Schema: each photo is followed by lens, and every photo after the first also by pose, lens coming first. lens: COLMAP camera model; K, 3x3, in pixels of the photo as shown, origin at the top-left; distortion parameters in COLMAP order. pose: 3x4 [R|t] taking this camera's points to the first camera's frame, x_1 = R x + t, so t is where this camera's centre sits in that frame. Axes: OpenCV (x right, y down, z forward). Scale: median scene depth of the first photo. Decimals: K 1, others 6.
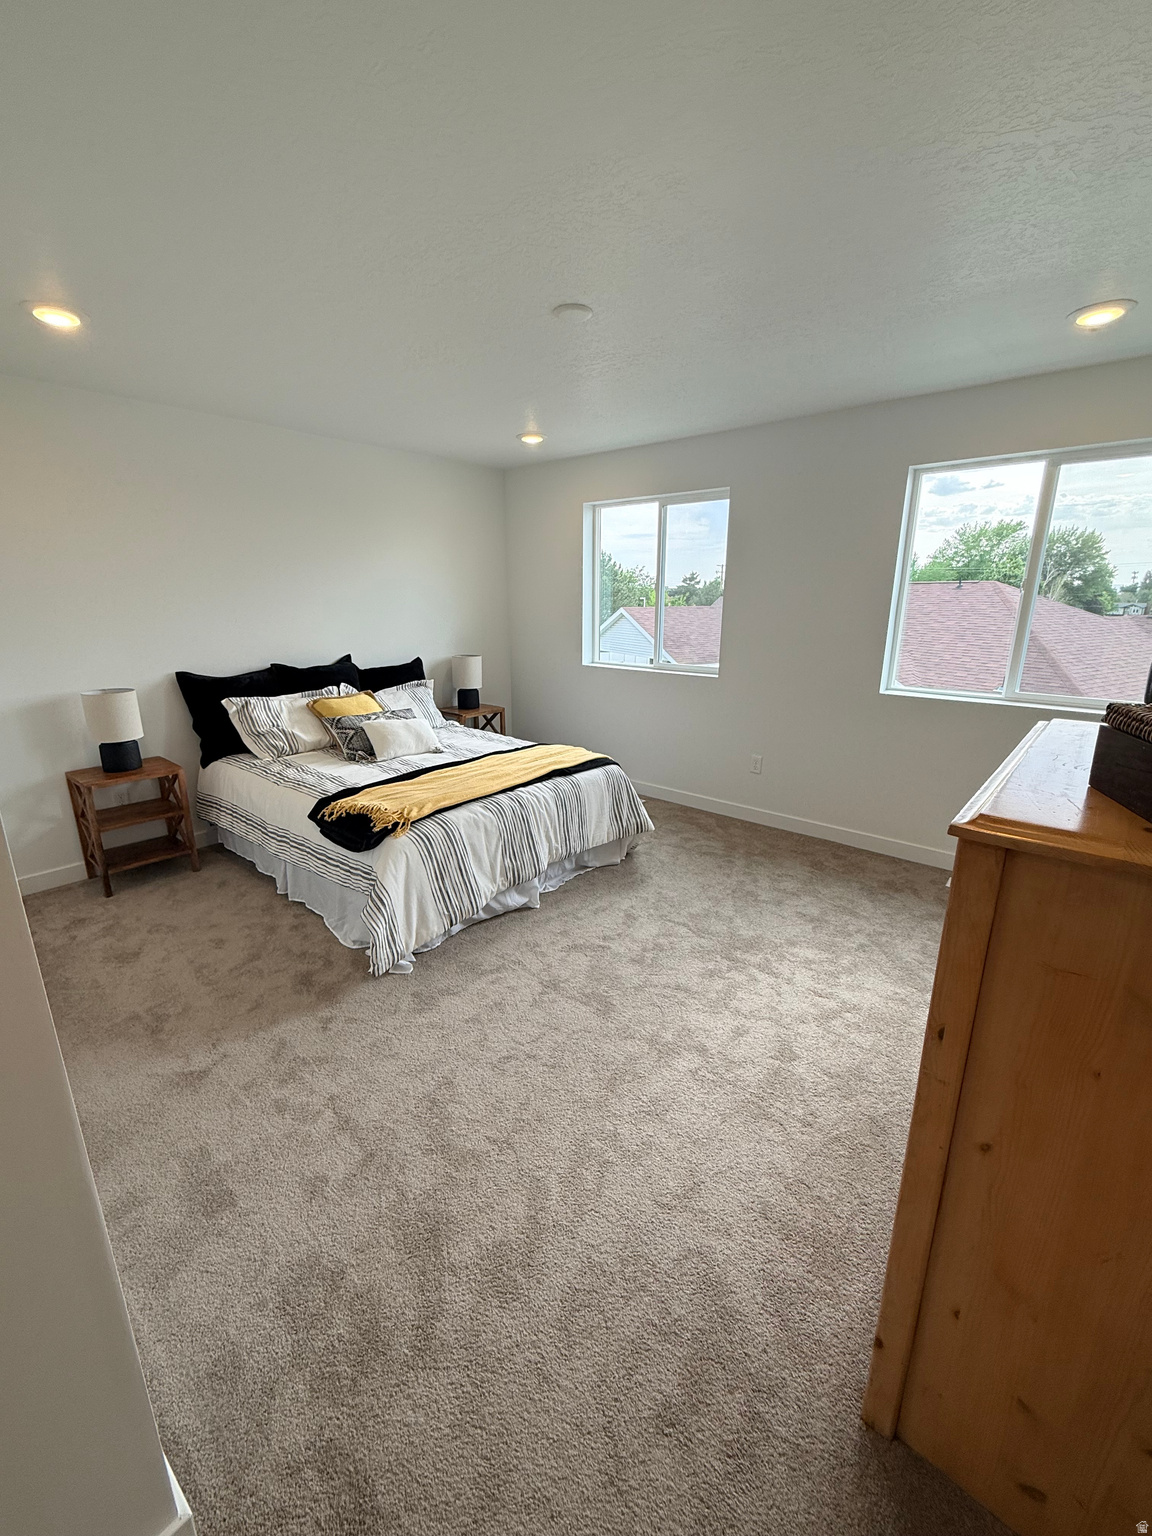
lens RADIAL K [[628.9, 0, 577.8], [0, 628.9, 767.2], [0, 0, 1]] dist [0.000451, 0.000223]
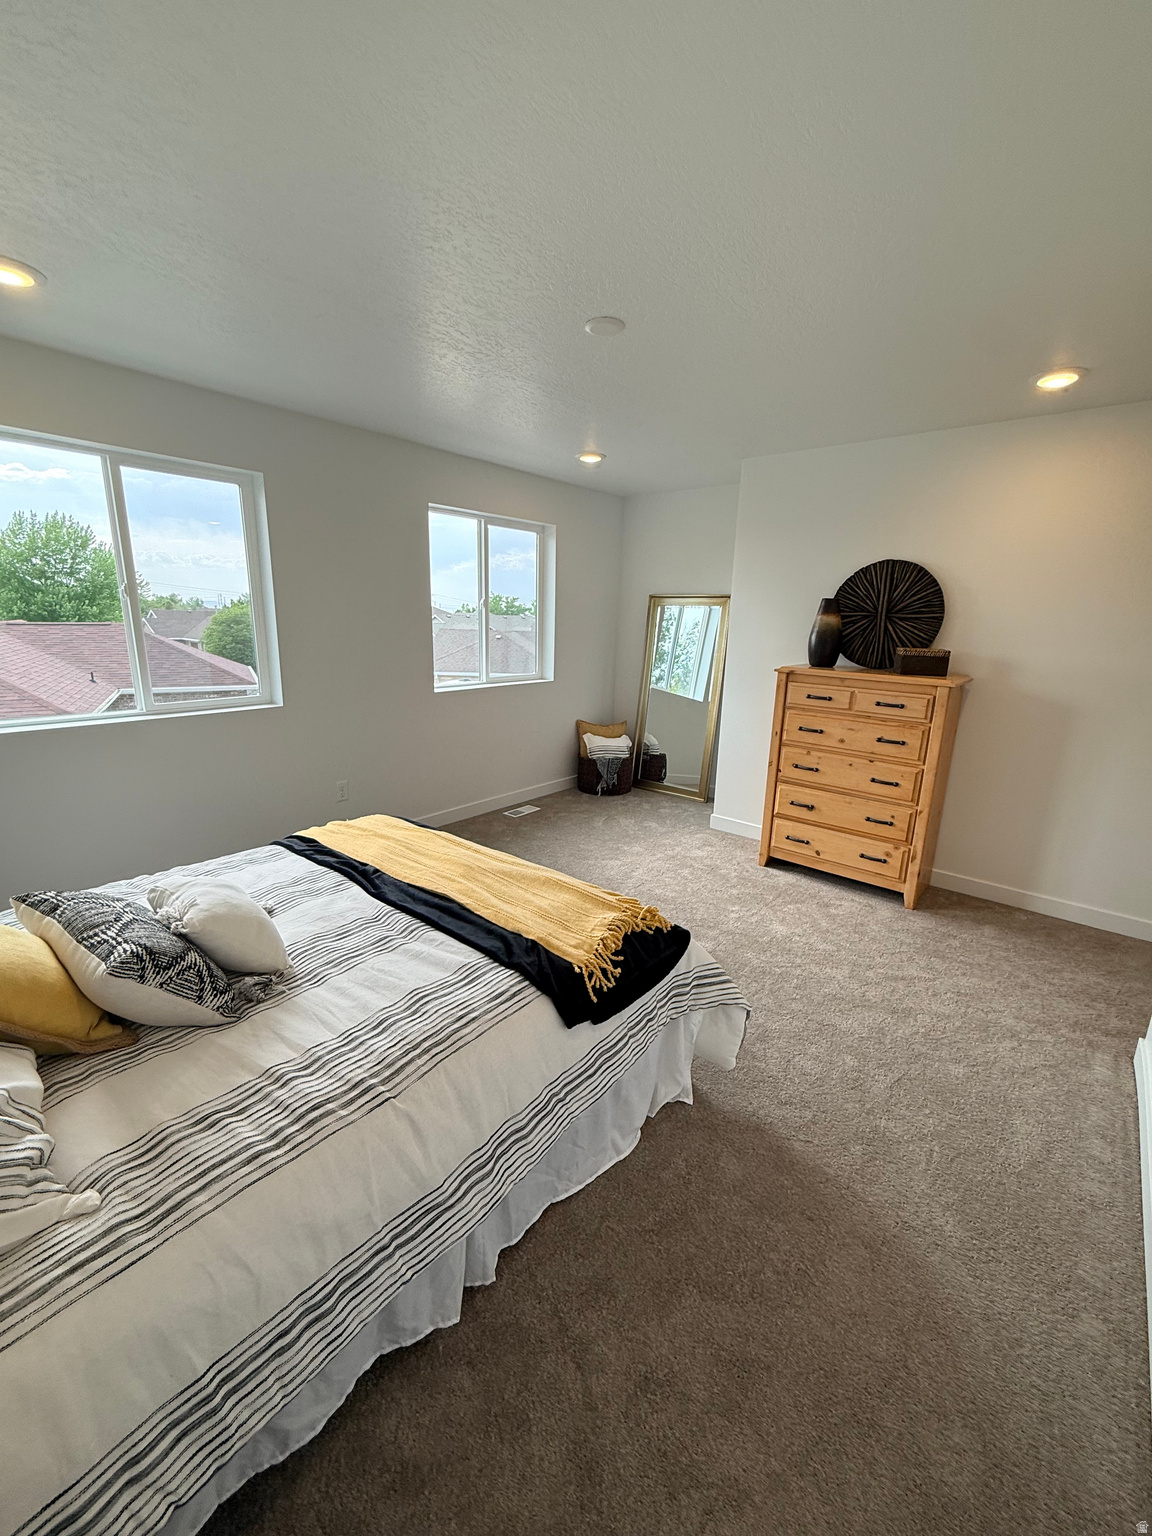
lens RADIAL K [[616.5, 0, 569.3], [0, 616.5, 776.6], [0, 0, 1]] dist [0.000940, 0.000105]
pose [[0.032948, -0.260961, 0.964787, -0.788736], [0.222524, 0.942997, 0.247468, -0.235394], [-0.974370, 0.206535, 0.089140, 0.796556]]
